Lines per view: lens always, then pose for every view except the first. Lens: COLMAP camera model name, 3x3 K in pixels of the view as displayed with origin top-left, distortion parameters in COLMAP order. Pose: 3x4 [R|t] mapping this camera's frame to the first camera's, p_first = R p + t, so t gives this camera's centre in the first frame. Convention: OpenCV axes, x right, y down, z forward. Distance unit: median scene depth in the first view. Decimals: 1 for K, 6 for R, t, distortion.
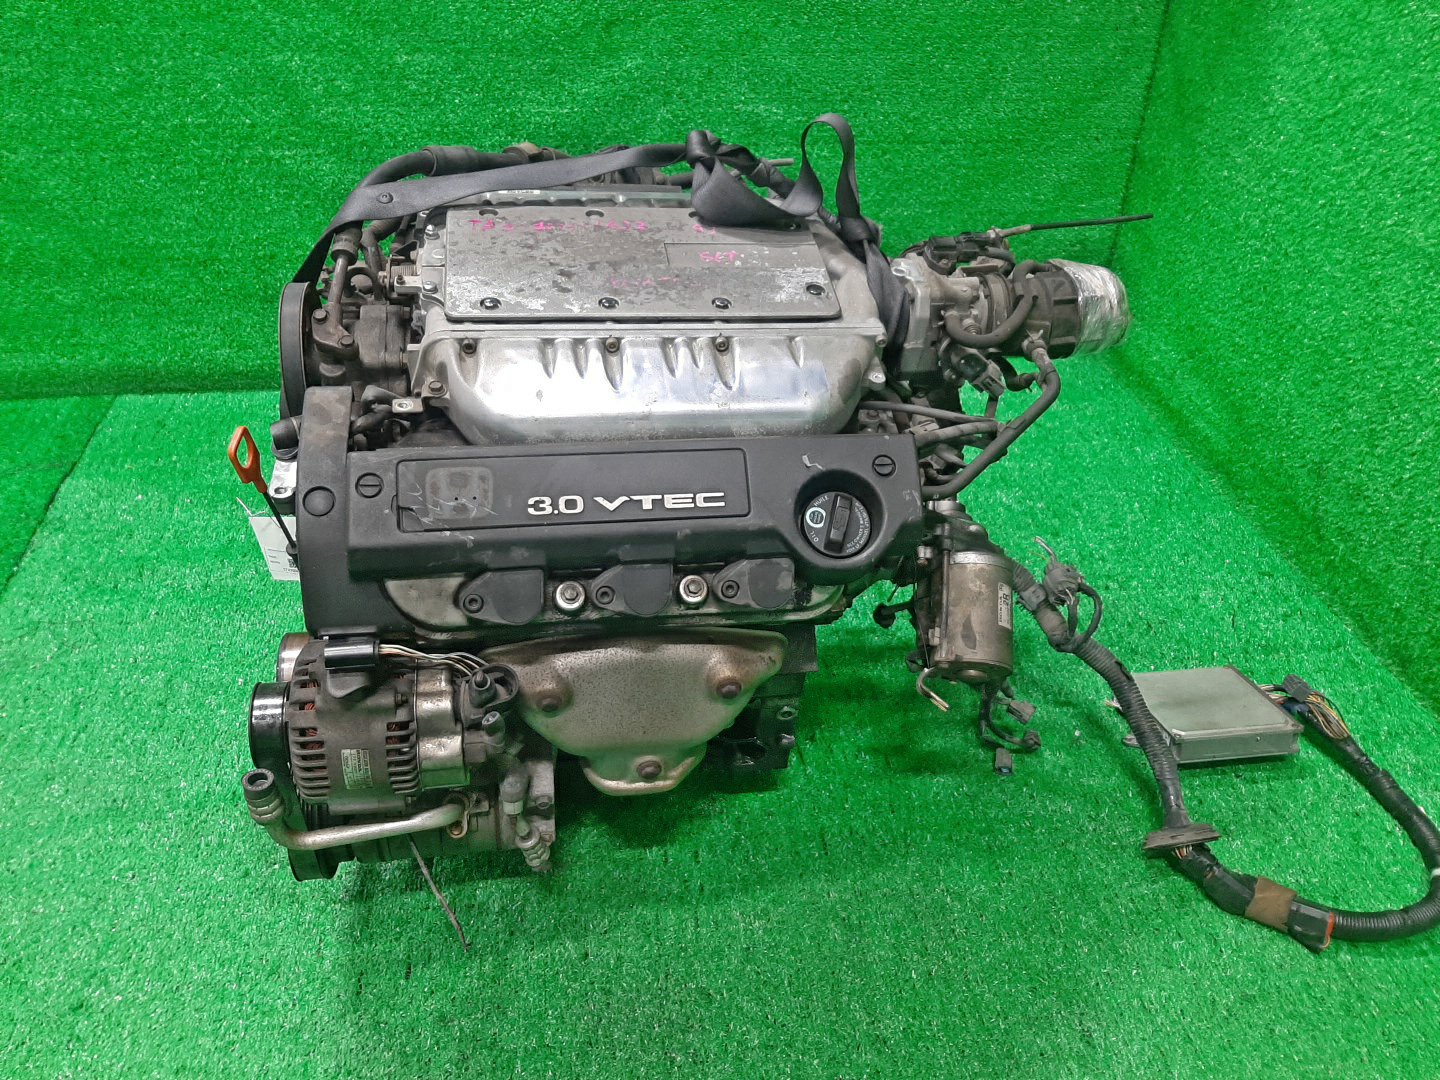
lens RADIAL K [[1093.7, 0, 763.4], [0, 1093.7, 600.3], [0, 0, 1]] dist [0.091971, -0.145952]
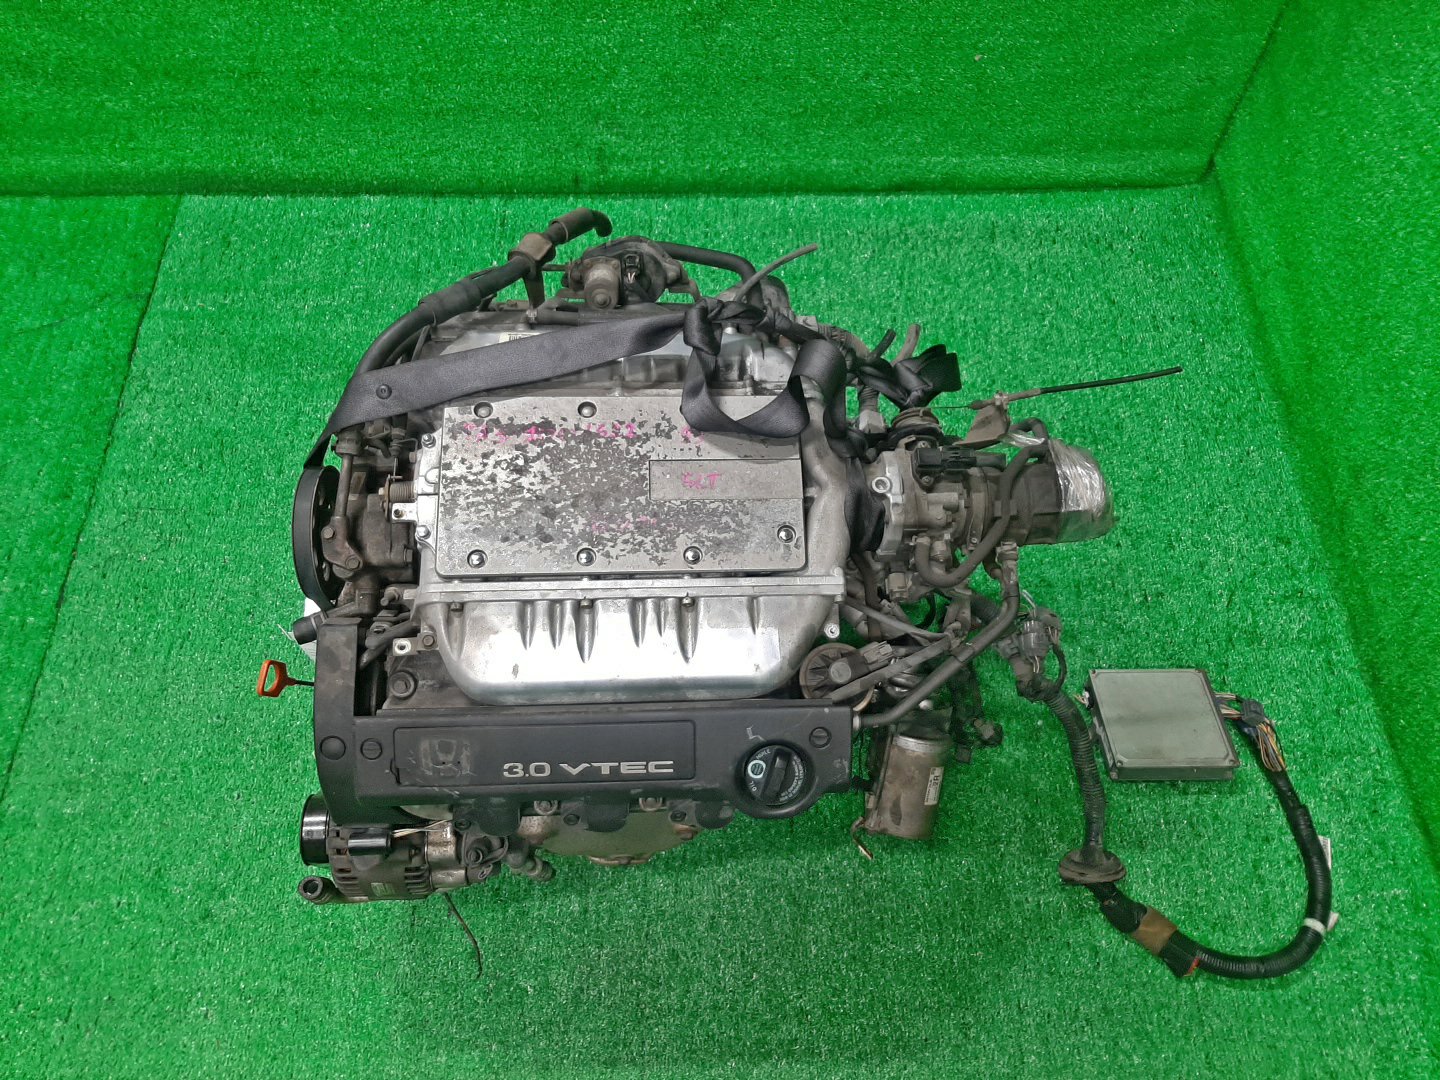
lens RADIAL K [[1088.3, 0, 775.1], [0, 1088.3, 539.1], [0, 0, 1]] dist [0.096722, -0.147843]
pose [[0.990658, 0.116207, -0.071367, 0.106323], [-0.076611, 0.907180, 0.413709, -0.675352], [0.112819, -0.404376, 0.907608, 0.054012]]
